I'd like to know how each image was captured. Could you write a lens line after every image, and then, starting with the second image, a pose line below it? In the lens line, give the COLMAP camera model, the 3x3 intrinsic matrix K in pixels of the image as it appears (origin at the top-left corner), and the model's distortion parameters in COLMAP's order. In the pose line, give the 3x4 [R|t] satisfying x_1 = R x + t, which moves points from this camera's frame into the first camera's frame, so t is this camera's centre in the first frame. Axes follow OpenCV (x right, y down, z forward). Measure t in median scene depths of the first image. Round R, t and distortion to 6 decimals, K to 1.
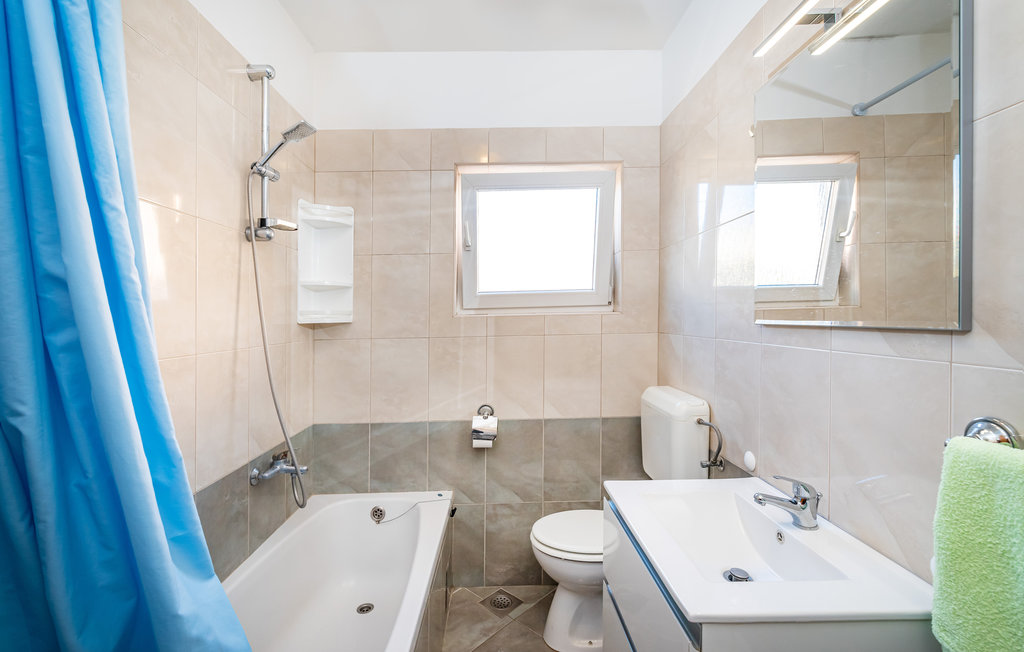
lens RADIAL K [[432.7, 0, 498.5], [0, 432.7, 333.5], [0, 0, 1]] dist [-0.001199, -0.000137]
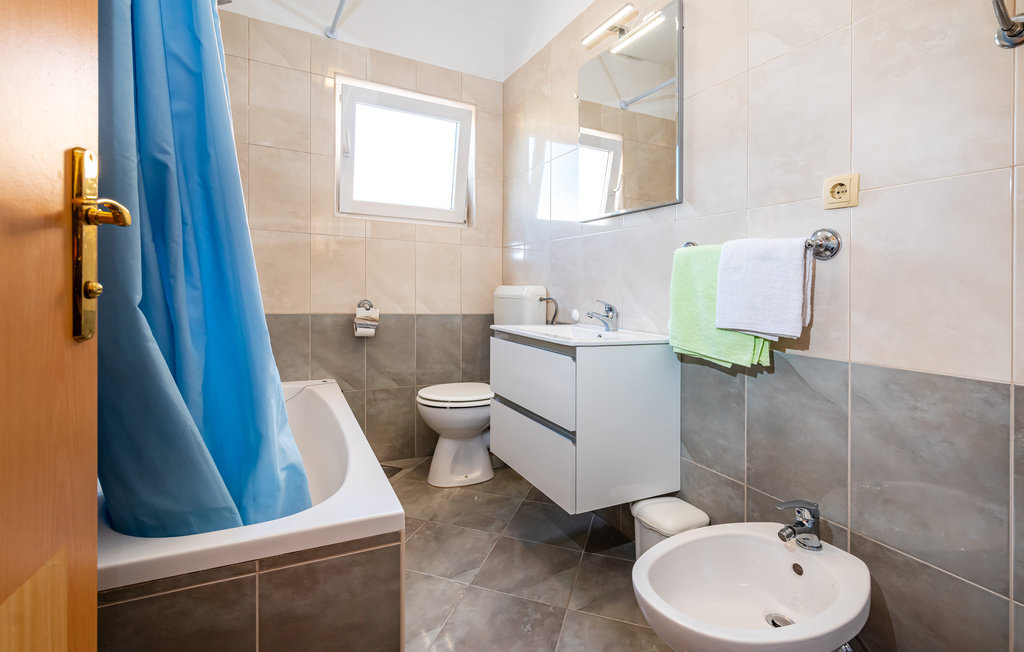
lens RADIAL K [[474.9, 0, 512.0], [0, 474.9, 326.0], [0, 0, 1]] dist [-0.000531, 0.000042]
pose [[0.878409, -0.008551, 0.477833, -0.277921], [0.004623, 0.999945, 0.009396, 0.220945], [-0.477887, -0.006044, 0.878400, -0.237003]]
